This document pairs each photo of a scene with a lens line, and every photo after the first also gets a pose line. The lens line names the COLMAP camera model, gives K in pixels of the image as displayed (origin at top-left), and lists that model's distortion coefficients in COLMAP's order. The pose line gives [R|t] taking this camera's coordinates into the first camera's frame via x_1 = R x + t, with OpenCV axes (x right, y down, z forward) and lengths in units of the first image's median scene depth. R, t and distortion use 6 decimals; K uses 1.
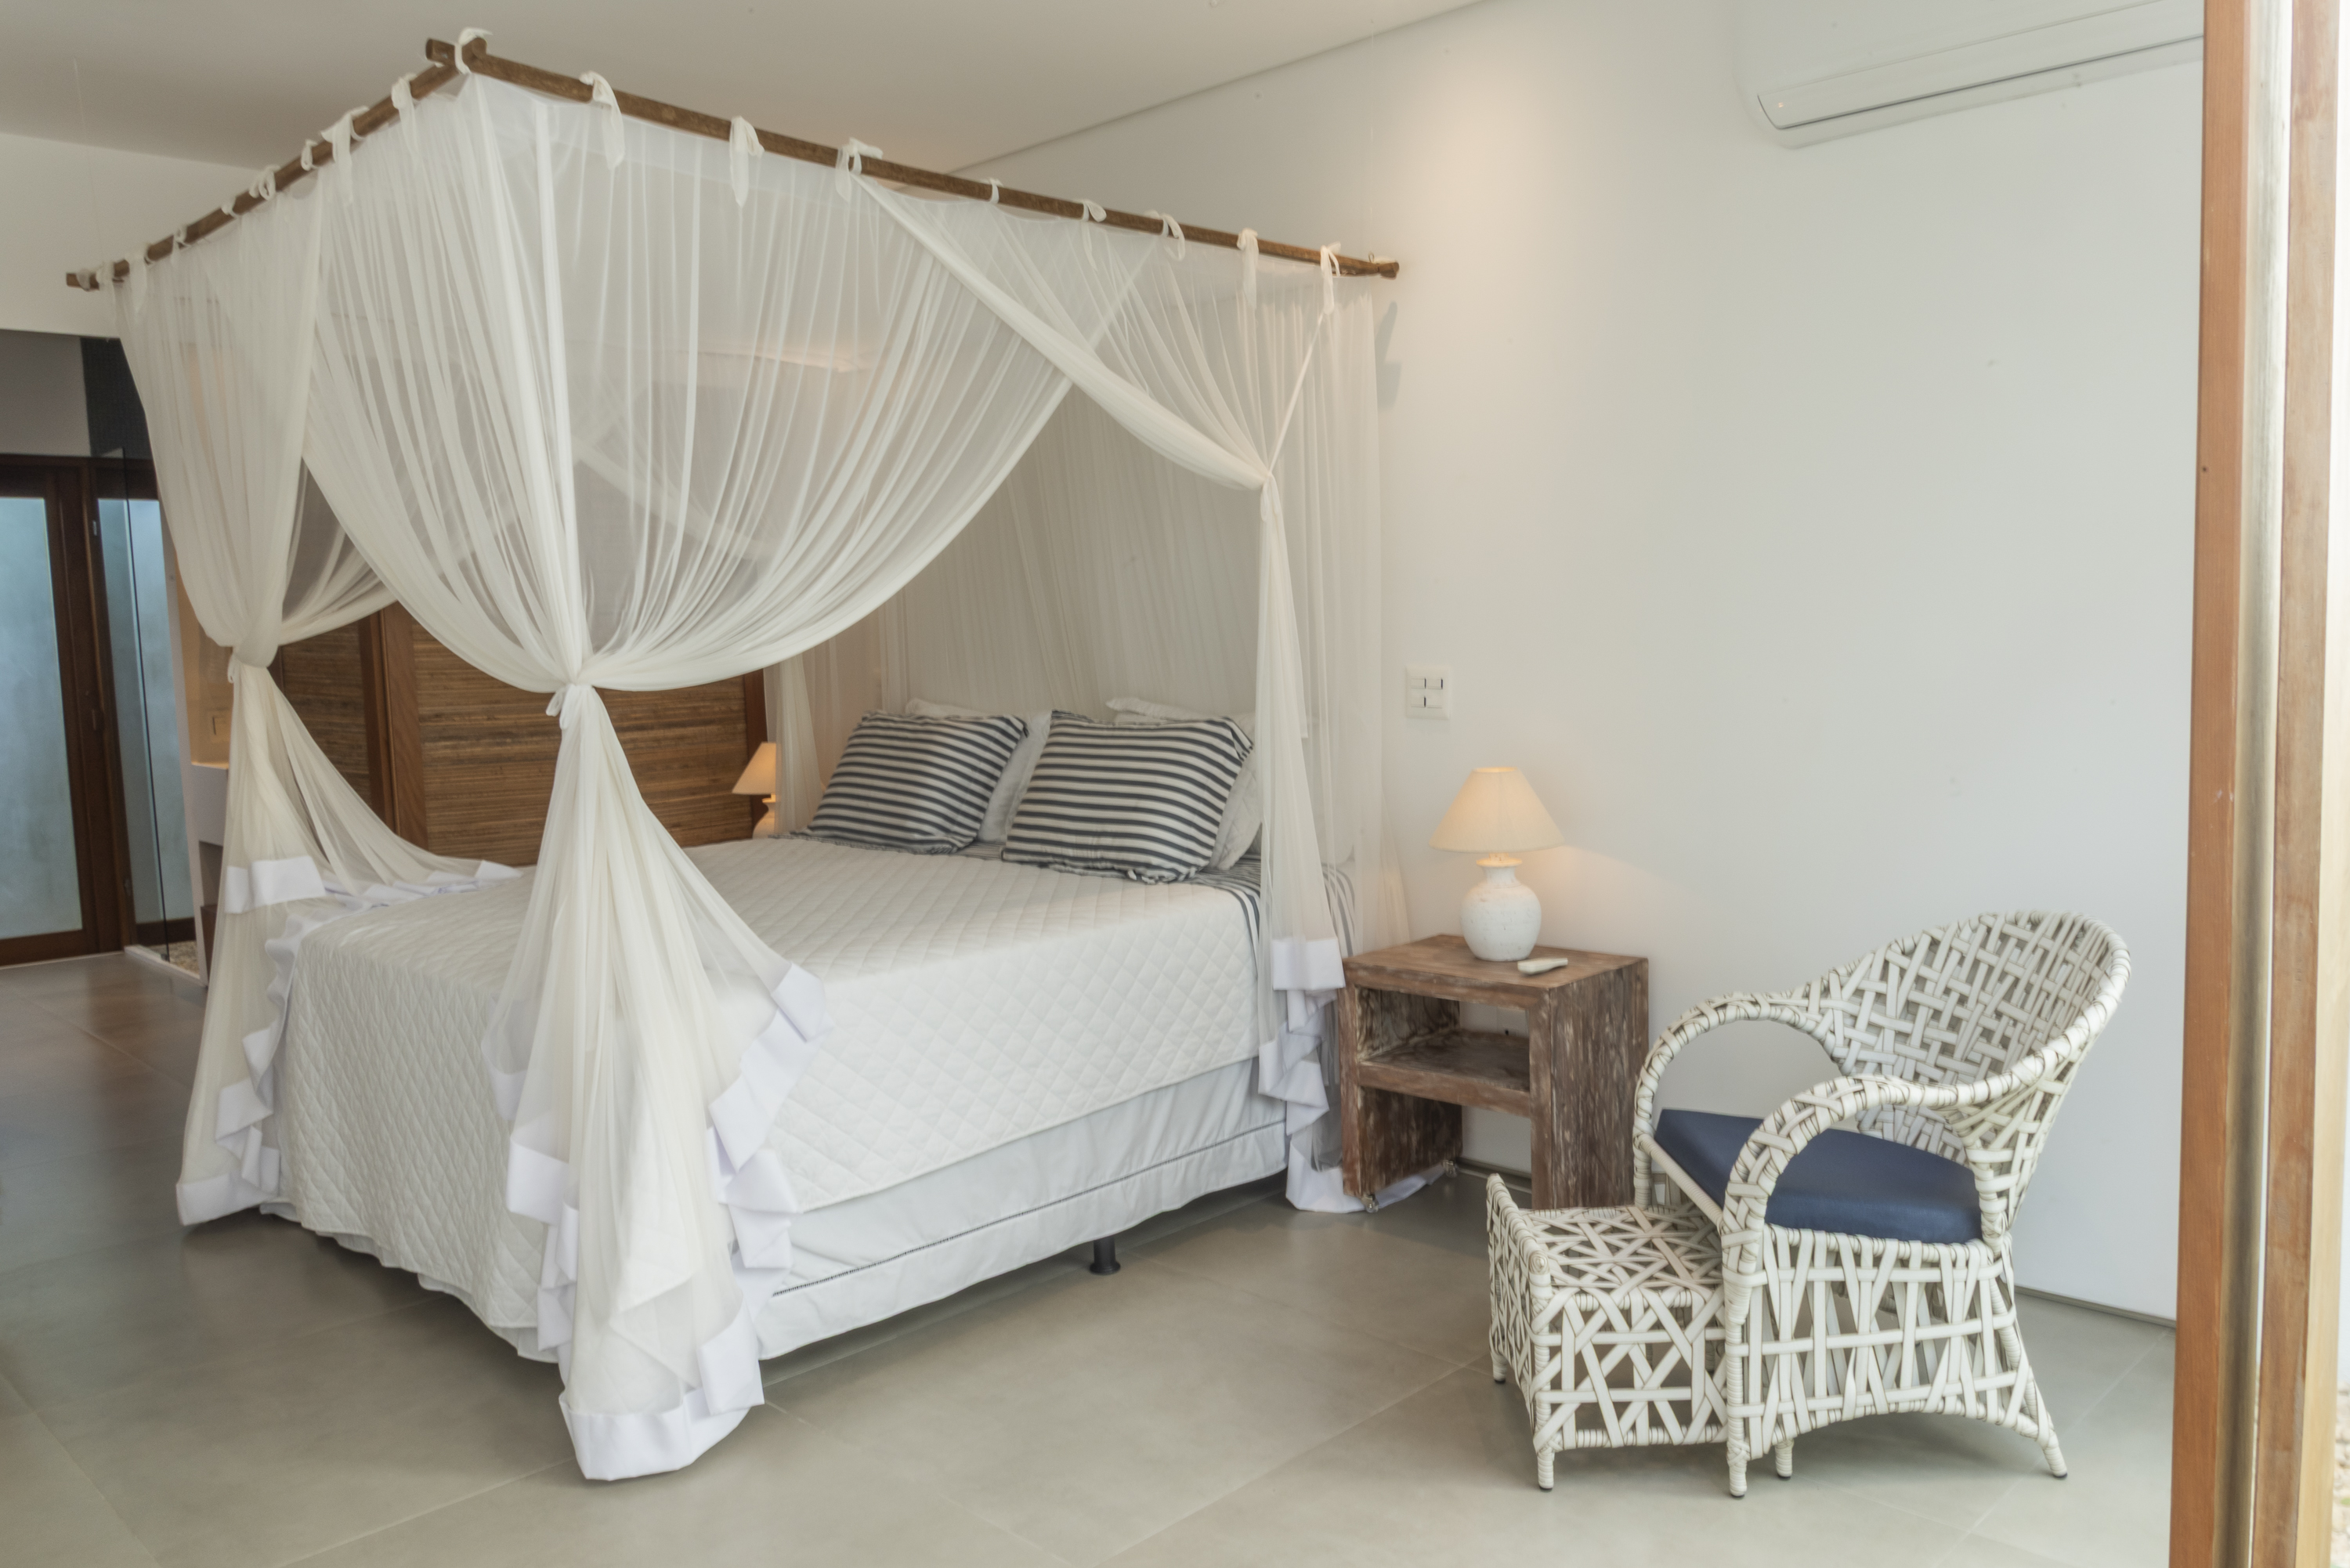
lens RADIAL K [[1744.0, 0, 1236.0], [0, 1744.0, 801.9], [0, 0, 1]] dist [-0.003418, -0.004044]
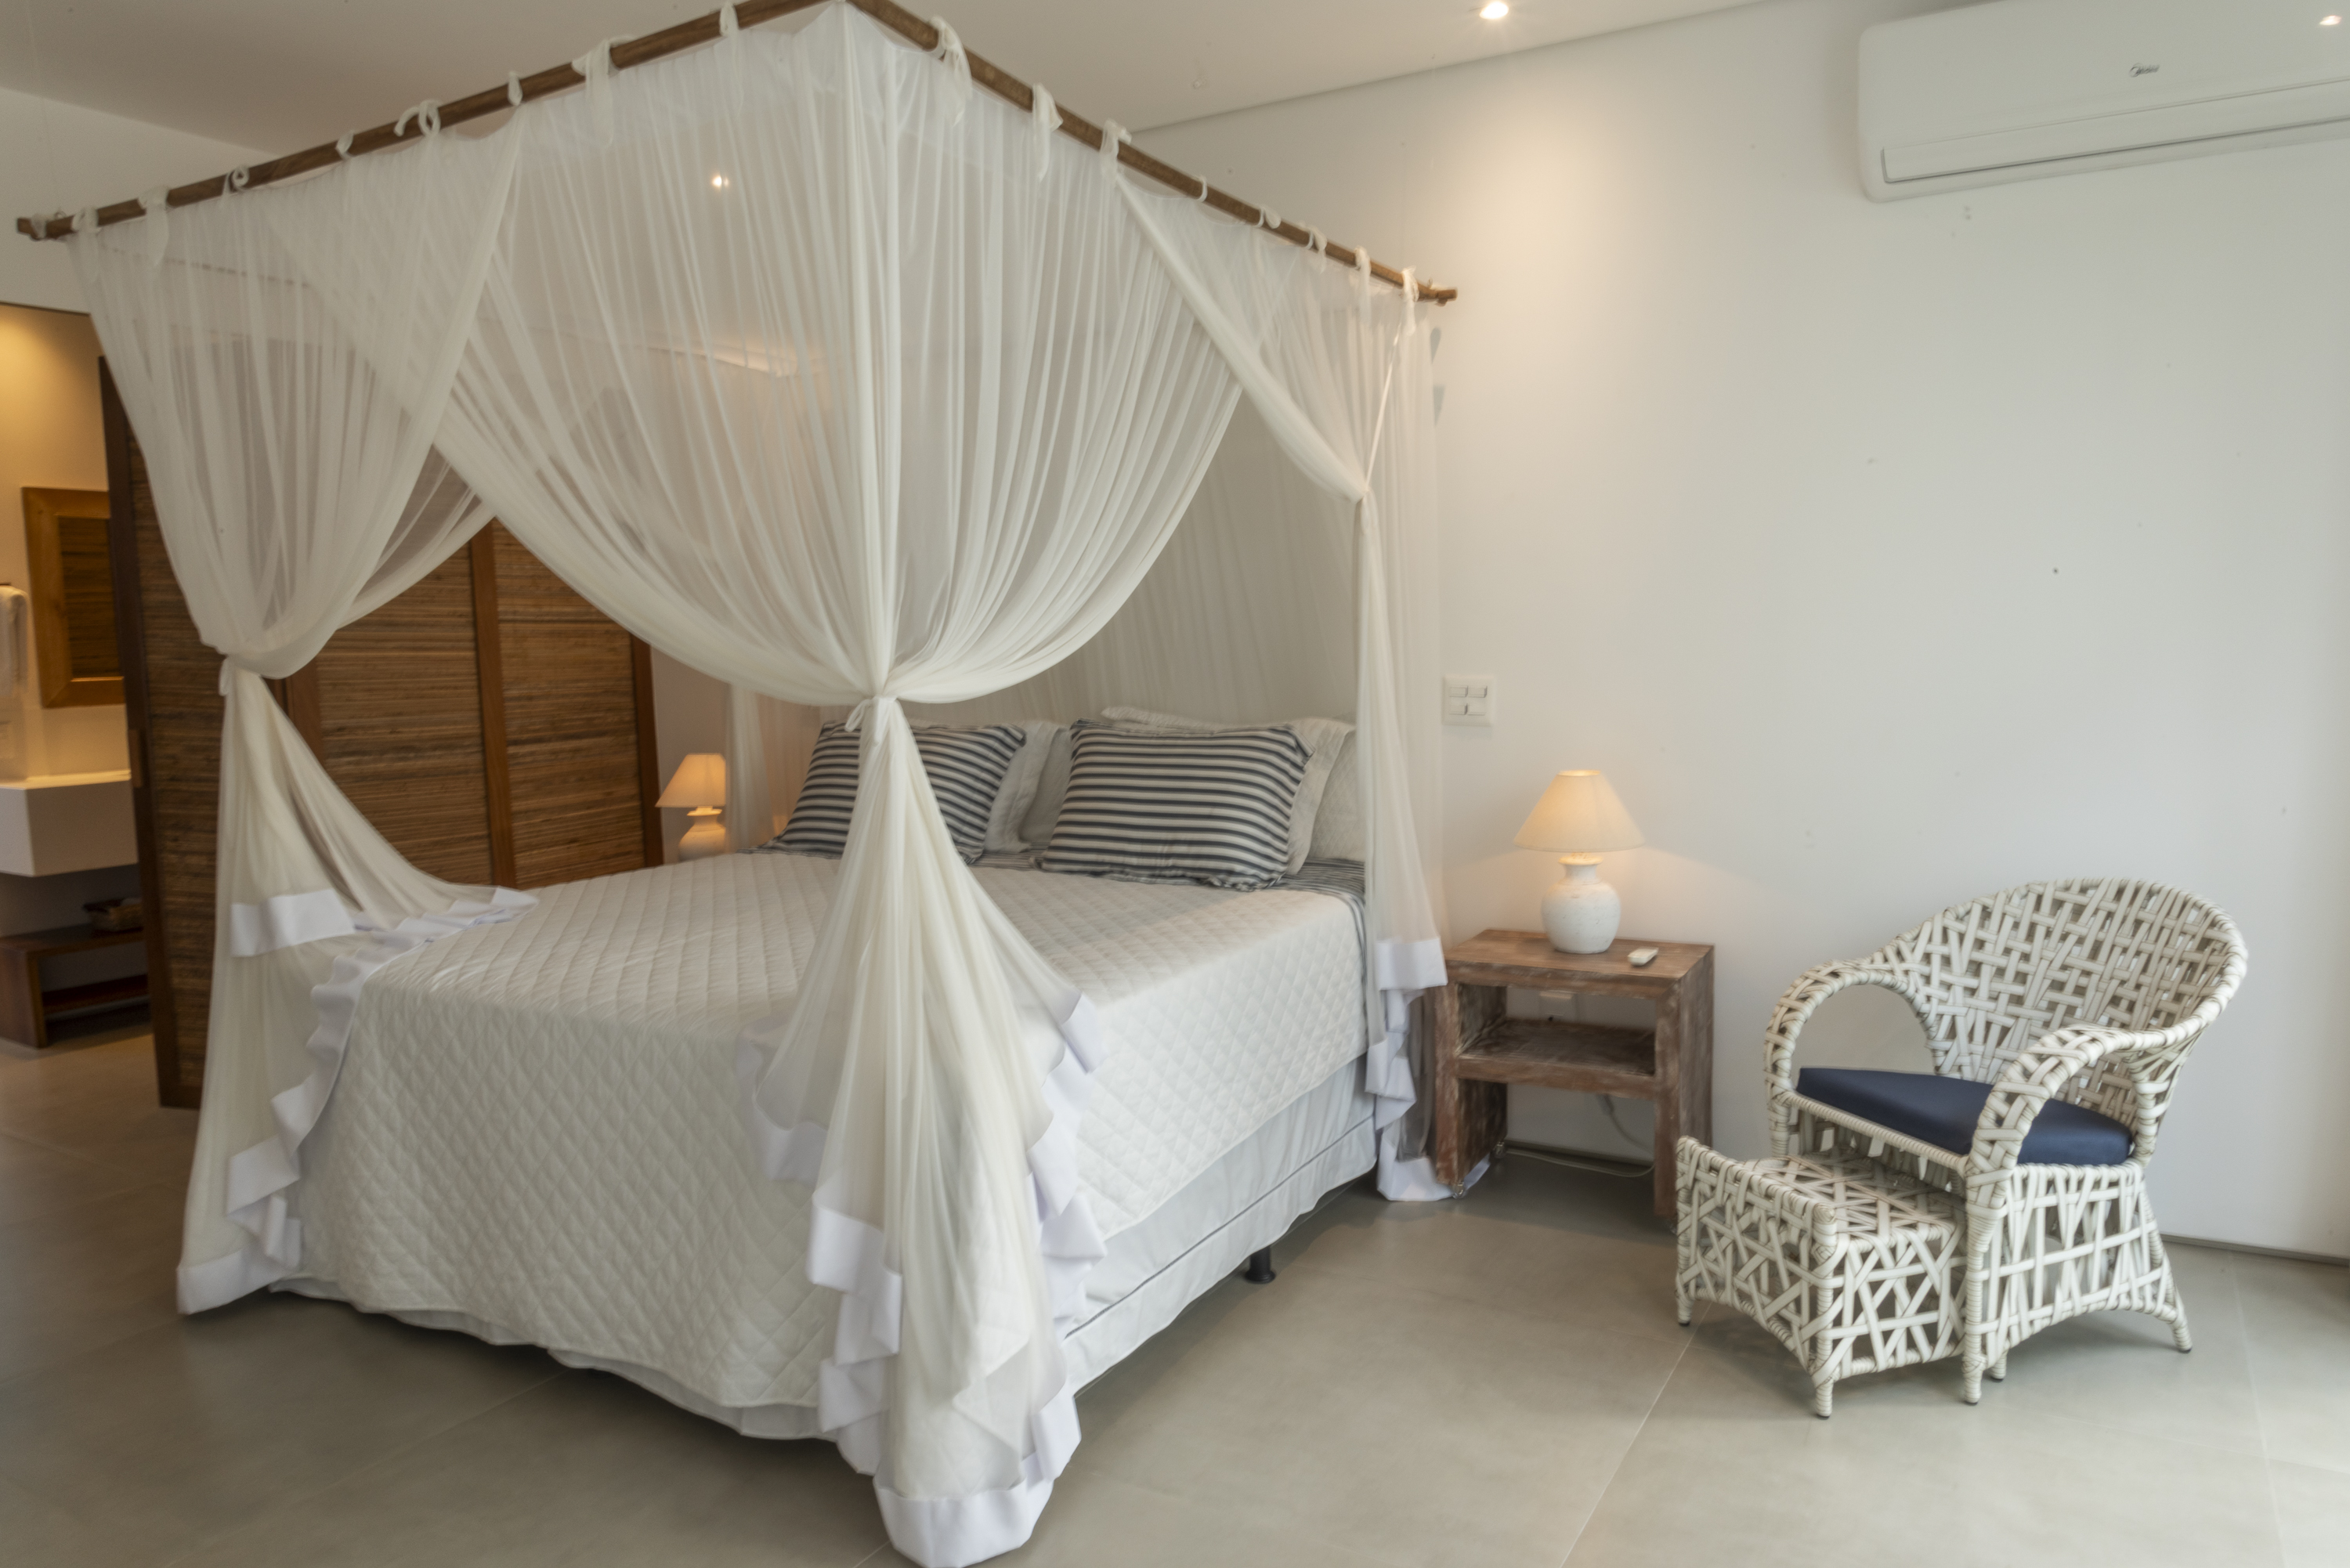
lens RADIAL K [[1571.8, 0, 1165.8], [0, 1571.8, 804.8], [0, 0, 1]] dist [0.006053, -0.029772]
pose [[0.973634, -0.018882, 0.227334, -0.337750], [0.017875, 0.999819, 0.006489, -0.010780], [-0.227416, -0.002255, 0.973795, 0.136199]]
